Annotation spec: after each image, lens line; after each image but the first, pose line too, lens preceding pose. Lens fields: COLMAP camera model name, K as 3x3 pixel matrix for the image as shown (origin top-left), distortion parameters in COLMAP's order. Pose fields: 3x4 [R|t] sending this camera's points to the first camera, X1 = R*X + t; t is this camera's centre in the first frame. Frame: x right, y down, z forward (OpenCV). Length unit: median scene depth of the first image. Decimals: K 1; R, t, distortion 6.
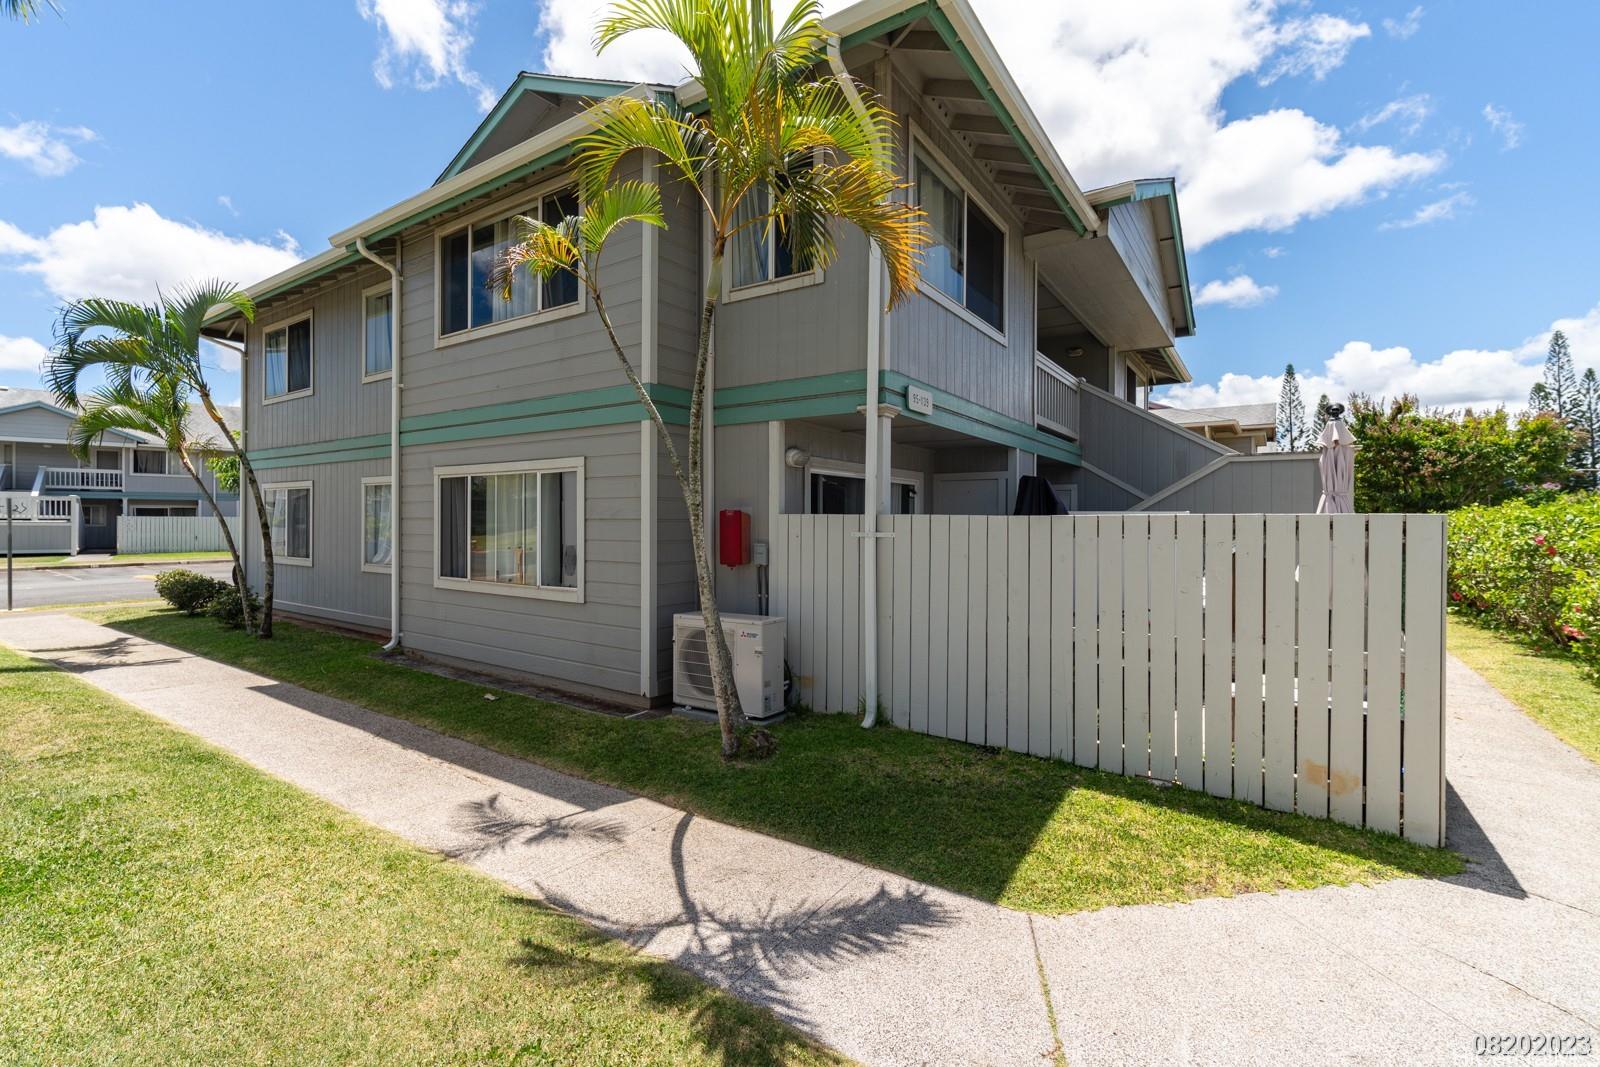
lens RADIAL K [[701.1, 0, 805.3], [0, 701.1, 523.2], [0, 0, 1]] dist [0.000541, 0.001144]
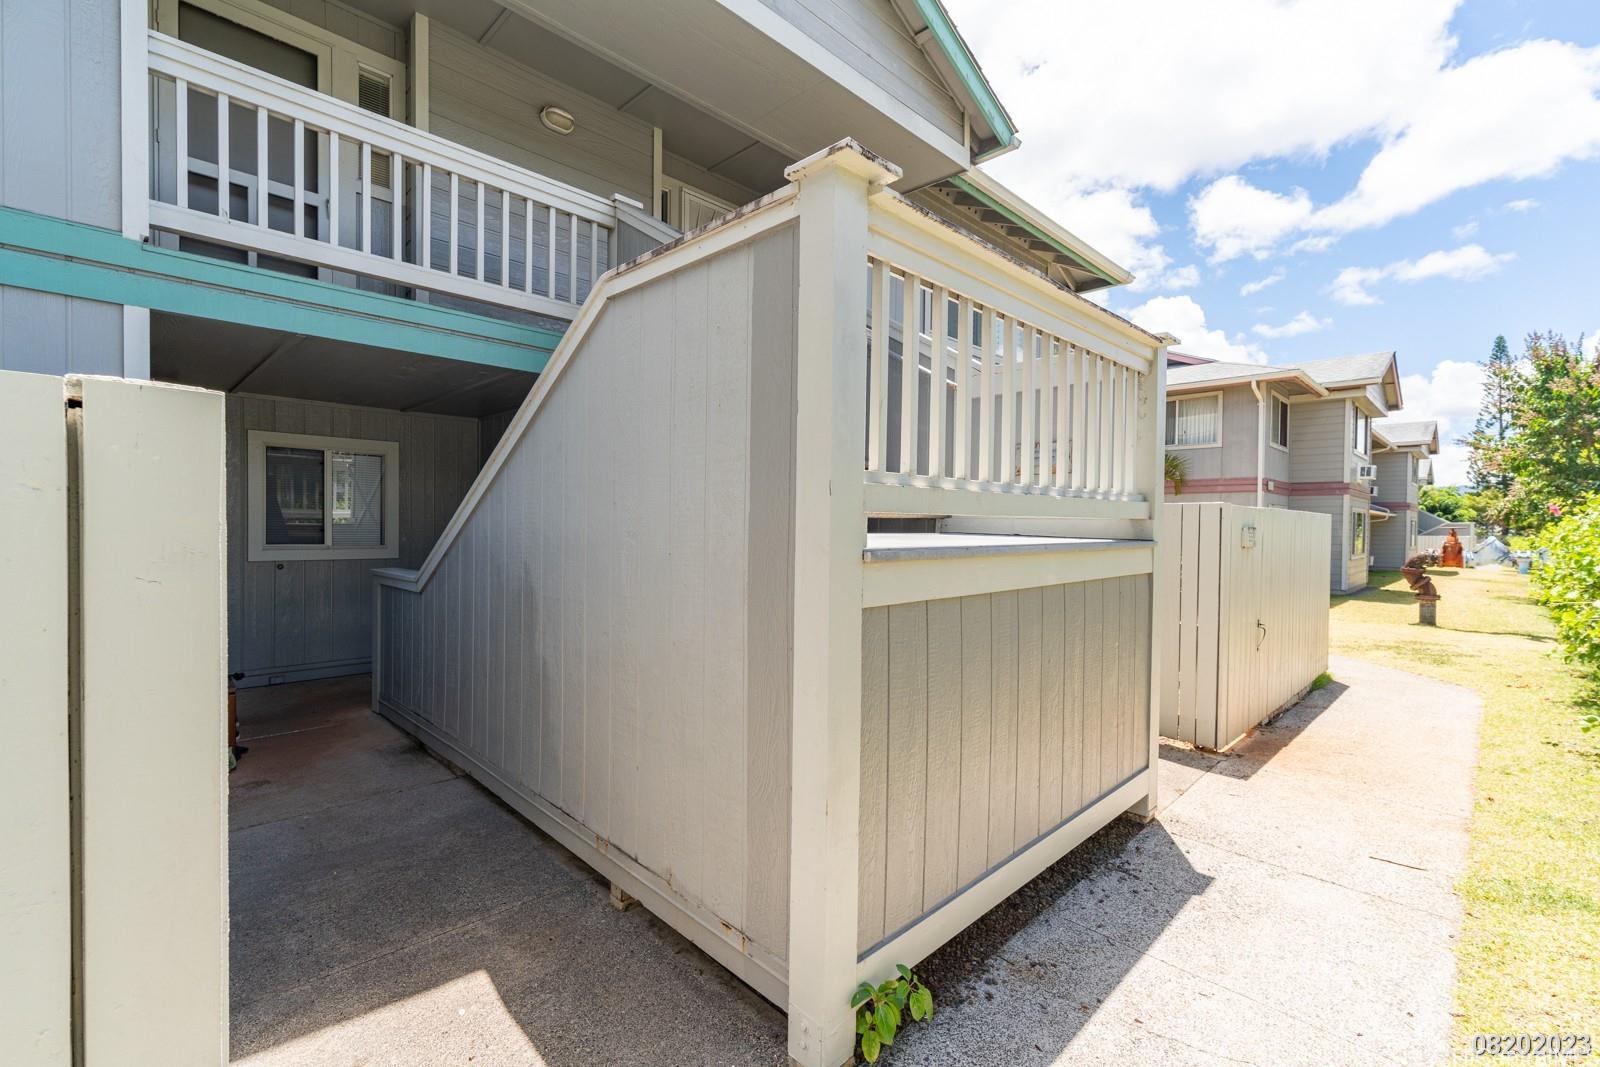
lens RADIAL K [[701.1, 0, 797.3], [0, 701.1, 536.3], [0, 0, 1]] dist [0.000541, 0.001144]
pose [[0.979043, 0.023055, -0.202343, 0.239058], [-0.020358, 0.999674, 0.015400, 0.010860], [0.202632, -0.010958, 0.979194, 0.208386]]
